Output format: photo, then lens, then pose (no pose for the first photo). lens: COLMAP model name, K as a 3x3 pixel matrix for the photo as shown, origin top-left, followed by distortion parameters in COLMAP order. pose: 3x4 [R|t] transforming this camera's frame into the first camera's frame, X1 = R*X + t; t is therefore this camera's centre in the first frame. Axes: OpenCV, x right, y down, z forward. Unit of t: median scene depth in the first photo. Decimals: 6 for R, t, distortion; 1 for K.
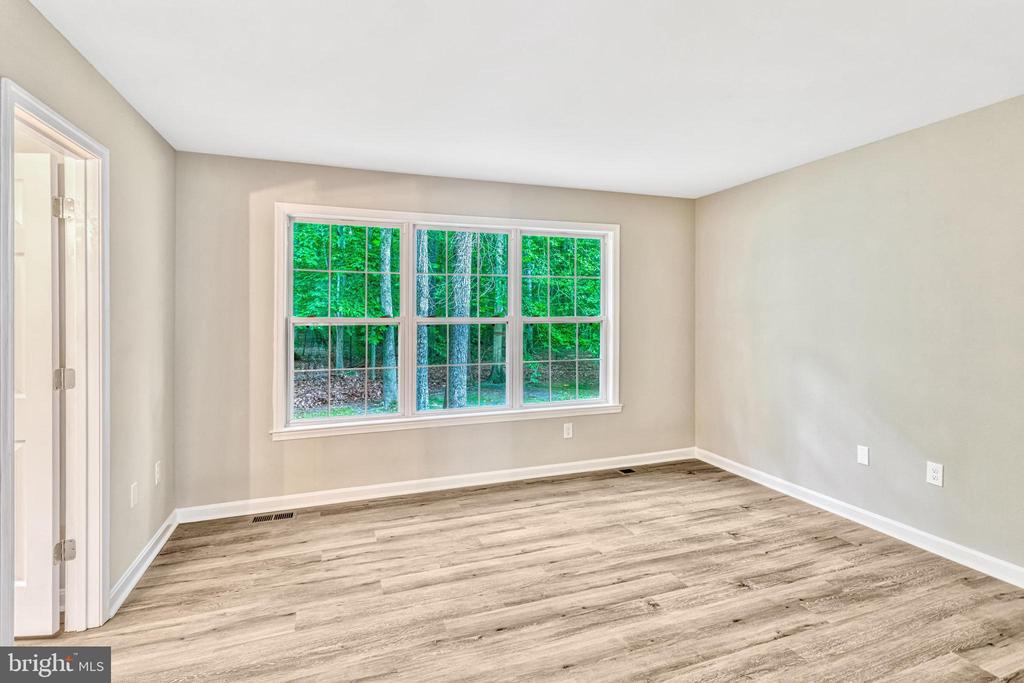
lens RADIAL K [[496.3, 0, 506.6], [0, 496.3, 320.8], [0, 0, 1]] dist [0.001342, 0.000707]
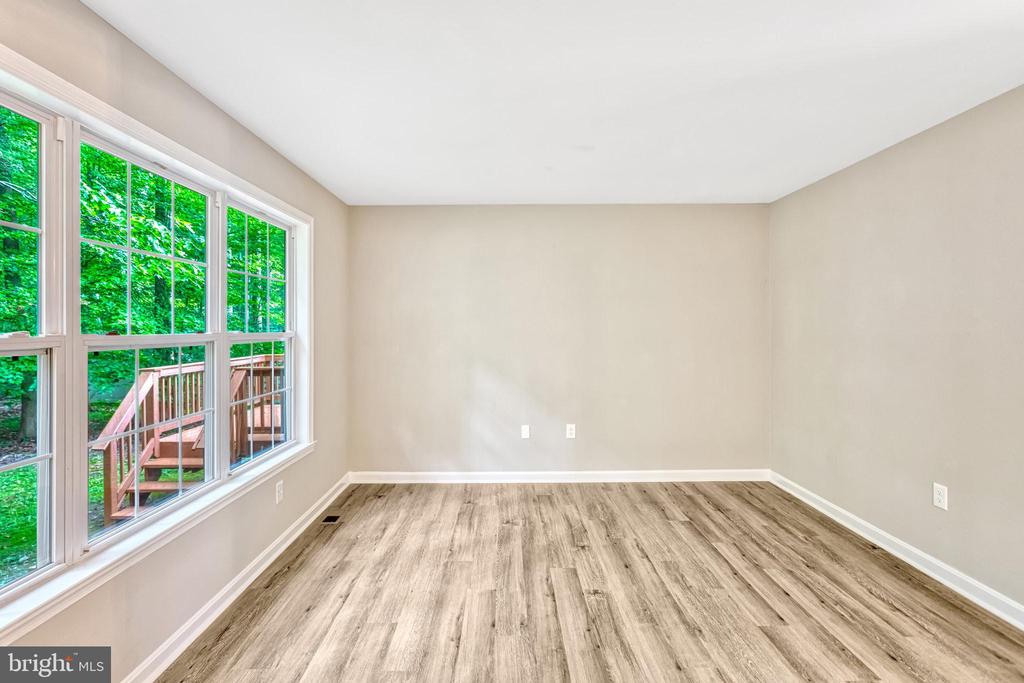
lens RADIAL K [[496.3, 0, 506.6], [0, 496.3, 320.8], [0, 0, 1]] dist [0.001342, 0.000707]
pose [[0.328141, 0.016148, 0.944491, -0.642614], [0.016462, 0.999604, -0.022809, -0.004657], [-0.944485, 0.023033, 0.327746, 0.640962]]
